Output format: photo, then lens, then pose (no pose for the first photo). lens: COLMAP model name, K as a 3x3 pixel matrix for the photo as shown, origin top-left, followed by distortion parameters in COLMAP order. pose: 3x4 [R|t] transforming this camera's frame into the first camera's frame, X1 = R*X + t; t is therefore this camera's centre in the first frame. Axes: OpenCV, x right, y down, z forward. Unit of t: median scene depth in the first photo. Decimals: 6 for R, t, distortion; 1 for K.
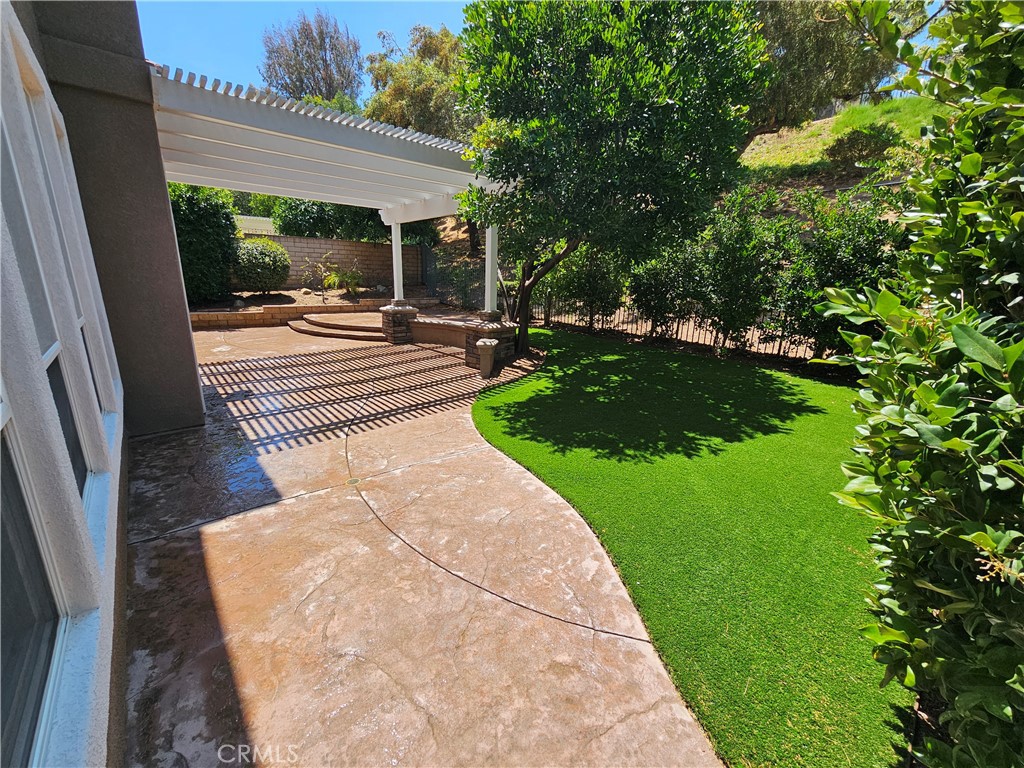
lens RADIAL K [[416.8, 0, 512.0], [0, 416.8, 382.5], [0, 0, 1]] dist [-0.001111, -0.000051]
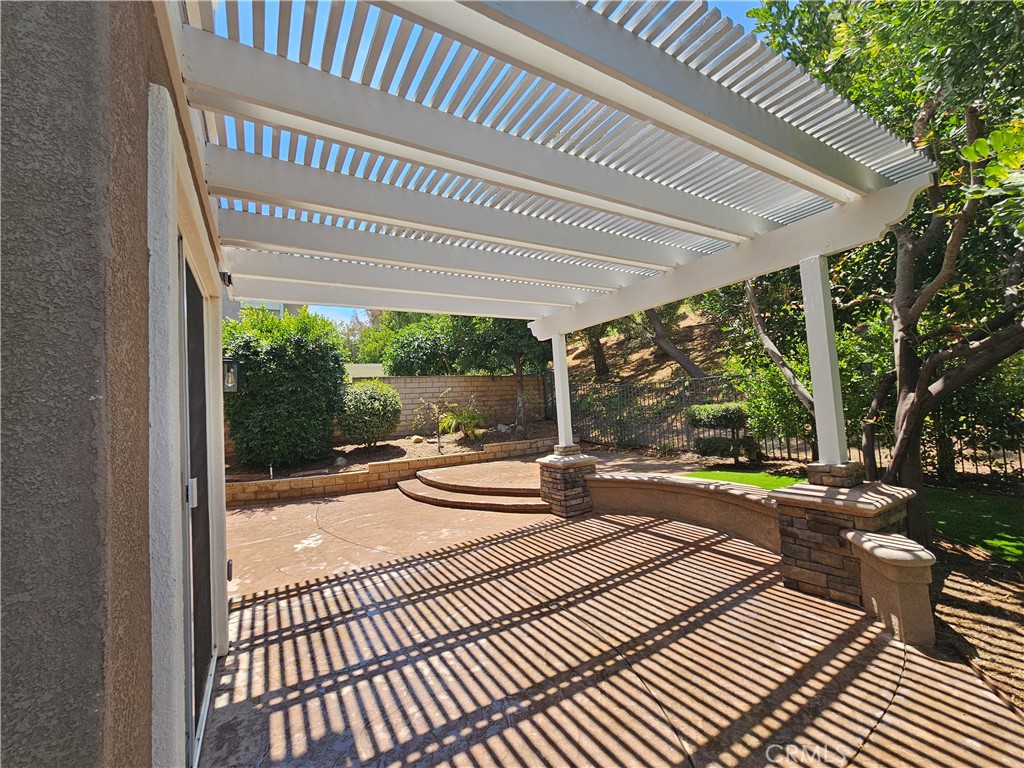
lens RADIAL K [[416.8, 0, 510.2], [0, 416.8, 384.3], [0, 0, 1]] dist [-0.001111, -0.000051]
pose [[0.979883, -0.094685, -0.175682, -0.187487], [0.037257, 0.951602, -0.305068, -0.075859], [0.196064, 0.292385, 0.935986, 0.282020]]
